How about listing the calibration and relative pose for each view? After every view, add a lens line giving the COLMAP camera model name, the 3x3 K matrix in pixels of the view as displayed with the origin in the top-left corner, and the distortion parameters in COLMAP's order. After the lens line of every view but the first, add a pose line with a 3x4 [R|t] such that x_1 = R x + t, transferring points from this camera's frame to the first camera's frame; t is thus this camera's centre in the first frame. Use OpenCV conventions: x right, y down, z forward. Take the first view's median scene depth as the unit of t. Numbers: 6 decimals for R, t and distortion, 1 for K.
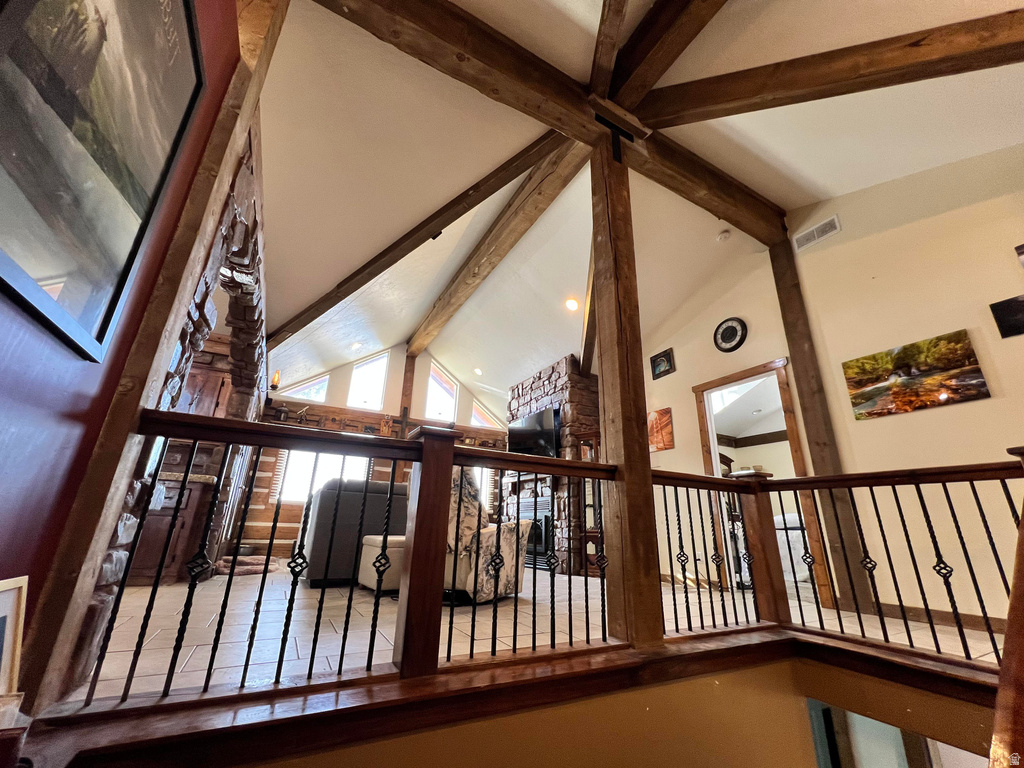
lens RADIAL K [[403.6, 0, 511.0], [0, 403.6, 381.9], [0, 0, 1]] dist [-0.003144, -0.000027]
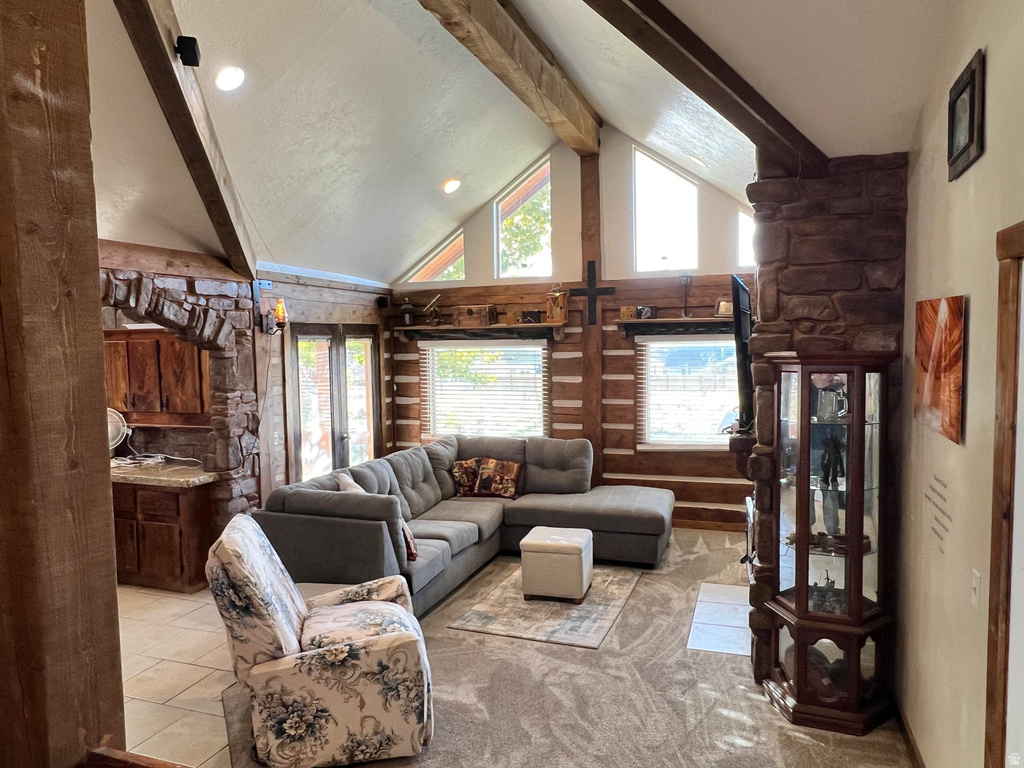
lens RADIAL K [[700.9, 0, 507.4], [0, 700.9, 389.9], [0, 0, 1]] dist [-0.003321, 0.002395]
pose [[0.663390, 0.014665, -0.748131, 0.425597], [0.284717, 0.919657, 0.270494, -0.074267], [0.691990, -0.392448, 0.605916, 0.371789]]
